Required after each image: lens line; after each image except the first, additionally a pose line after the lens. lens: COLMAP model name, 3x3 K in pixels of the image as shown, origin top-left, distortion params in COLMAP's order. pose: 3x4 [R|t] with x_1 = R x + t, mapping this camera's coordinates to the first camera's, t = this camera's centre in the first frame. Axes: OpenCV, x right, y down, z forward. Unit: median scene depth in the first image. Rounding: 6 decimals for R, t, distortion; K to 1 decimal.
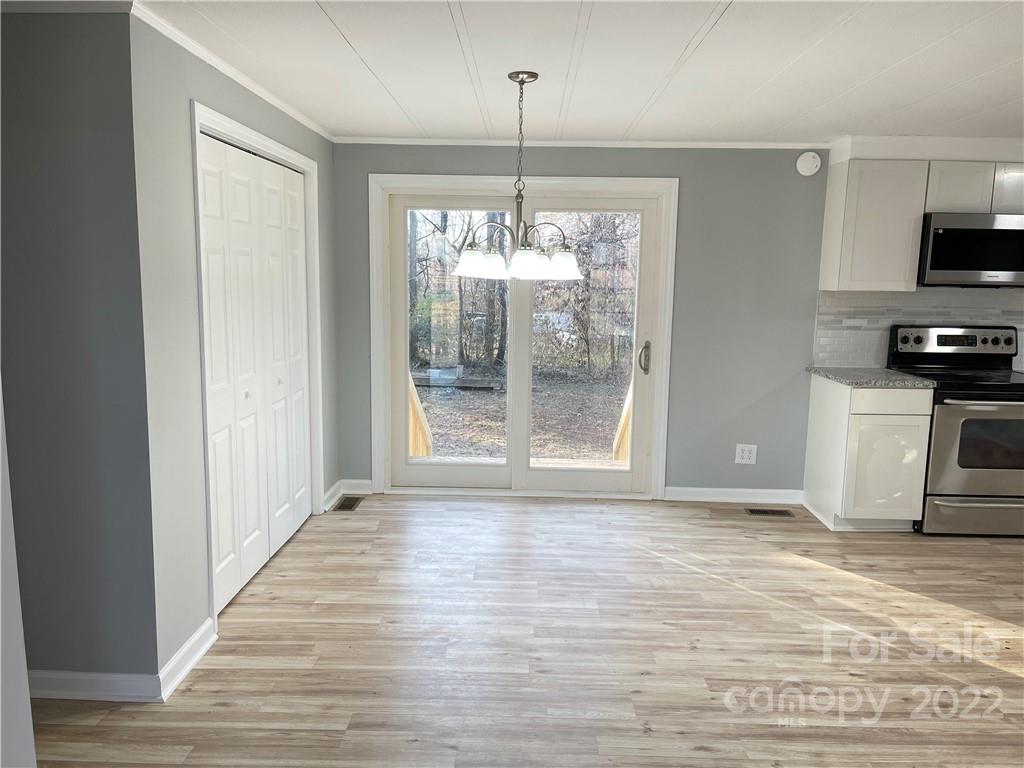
lens RADIAL K [[766.6, 0, 512.4], [0, 766.6, 387.9], [0, 0, 1]] dist [0.047068, -0.033090]
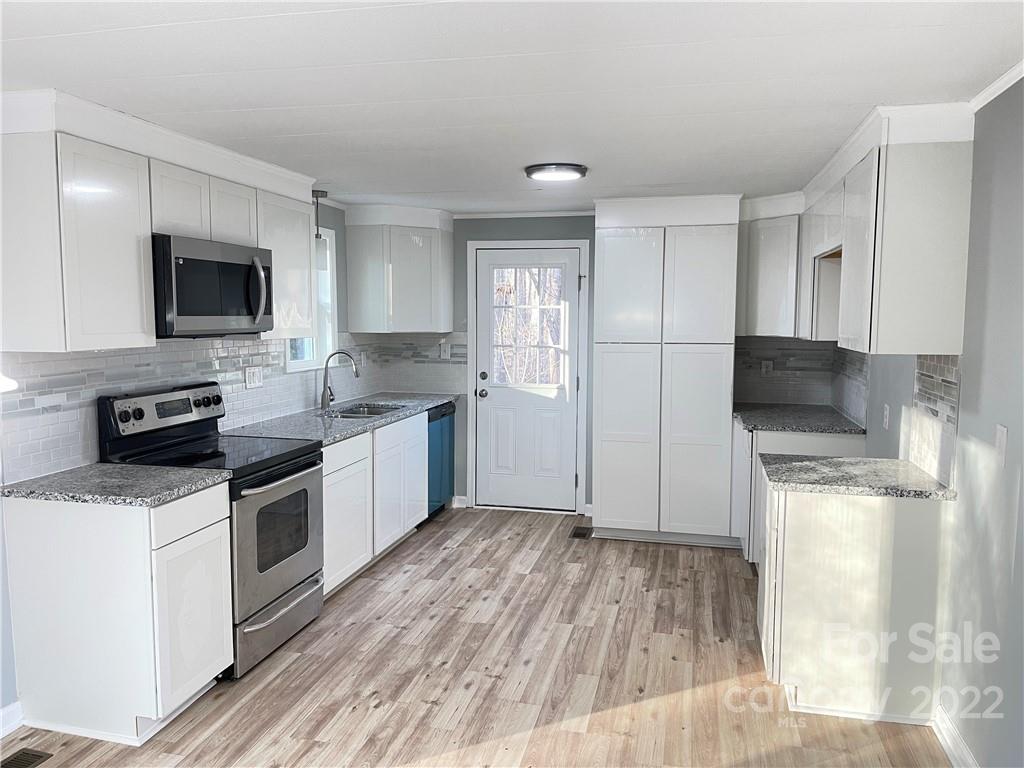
lens RADIAL K [[766.6, 0, 516.9], [0, 766.6, 388.3], [0, 0, 1]] dist [0.047068, -0.033090]
pose [[0.210404, -0.107517, 0.971684, -0.080018], [0.145187, 0.986348, 0.077701, -0.091081], [-0.966773, 0.124728, 0.223141, 0.521455]]
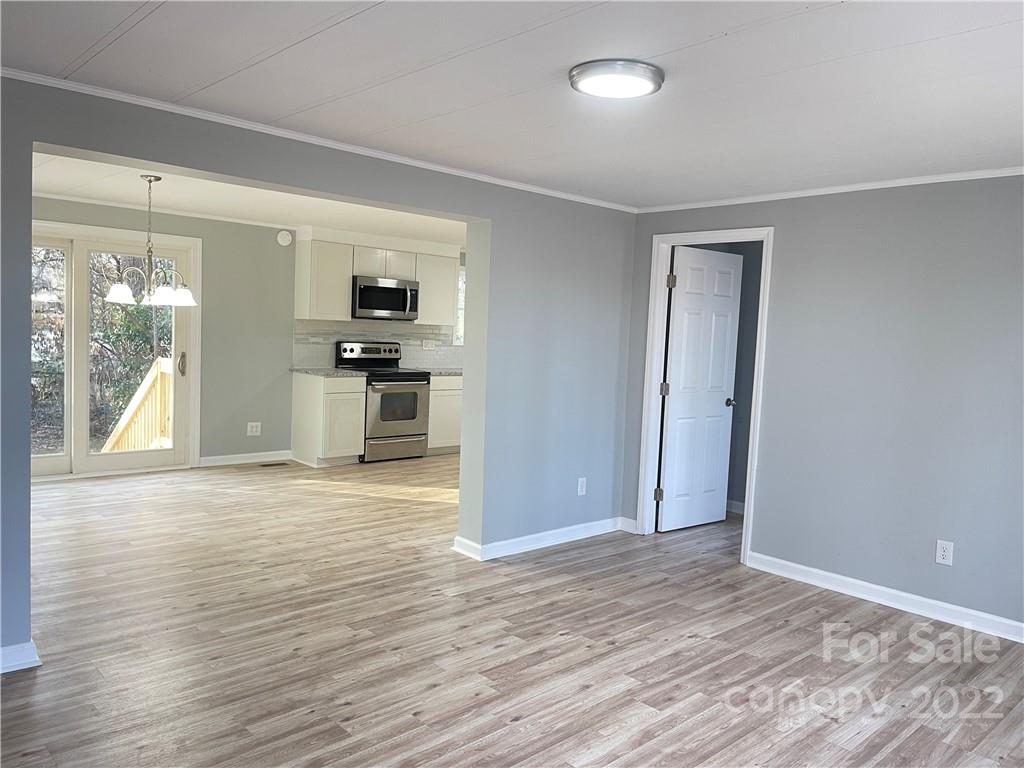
lens RADIAL K [[766.6, 0, 511.0], [0, 766.6, 389.3], [0, 0, 1]] dist [0.047068, -0.033090]
pose [[0.715962, -0.039726, 0.697008, -0.391512], [0.068923, 0.997525, -0.013944, 0.069320], [-0.694728, 0.058023, 0.716928, -0.423168]]
